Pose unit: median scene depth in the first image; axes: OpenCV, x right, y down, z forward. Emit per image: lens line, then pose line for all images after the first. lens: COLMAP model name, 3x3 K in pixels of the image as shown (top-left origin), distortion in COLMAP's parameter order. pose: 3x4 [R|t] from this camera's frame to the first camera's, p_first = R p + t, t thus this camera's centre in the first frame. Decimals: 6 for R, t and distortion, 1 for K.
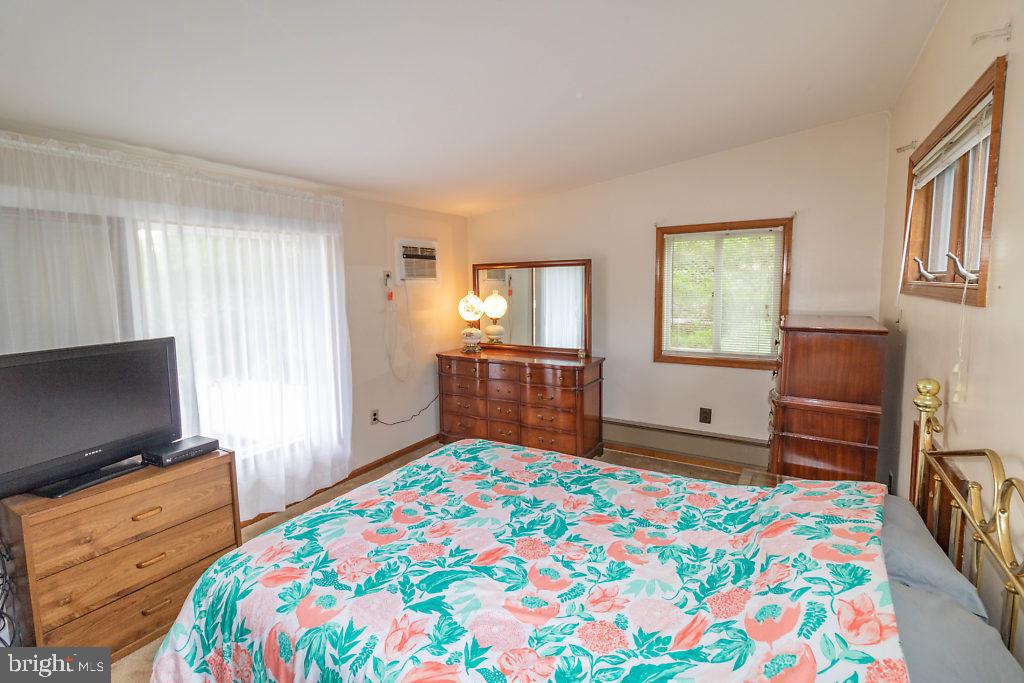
lens RADIAL K [[471.3, 0, 510.4], [0, 471.3, 335.0], [0, 0, 1]] dist [-0.000877, 0.000992]
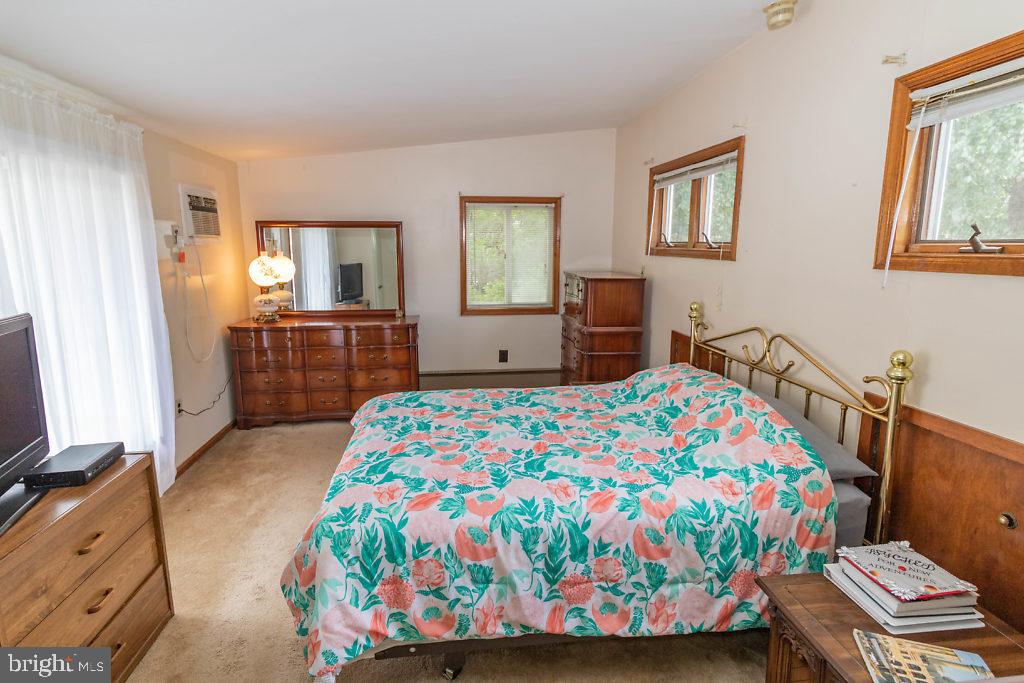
lens RADIAL K [[507.2, 0, 509.7], [0, 507.2, 336.7], [0, 0, 1]] dist [0.003082, 0.001492]
pose [[0.774583, -0.097329, 0.624939, -0.727836], [0.054369, 0.994677, 0.087526, 0.012697], [-0.630131, -0.033819, 0.775752, -0.052116]]
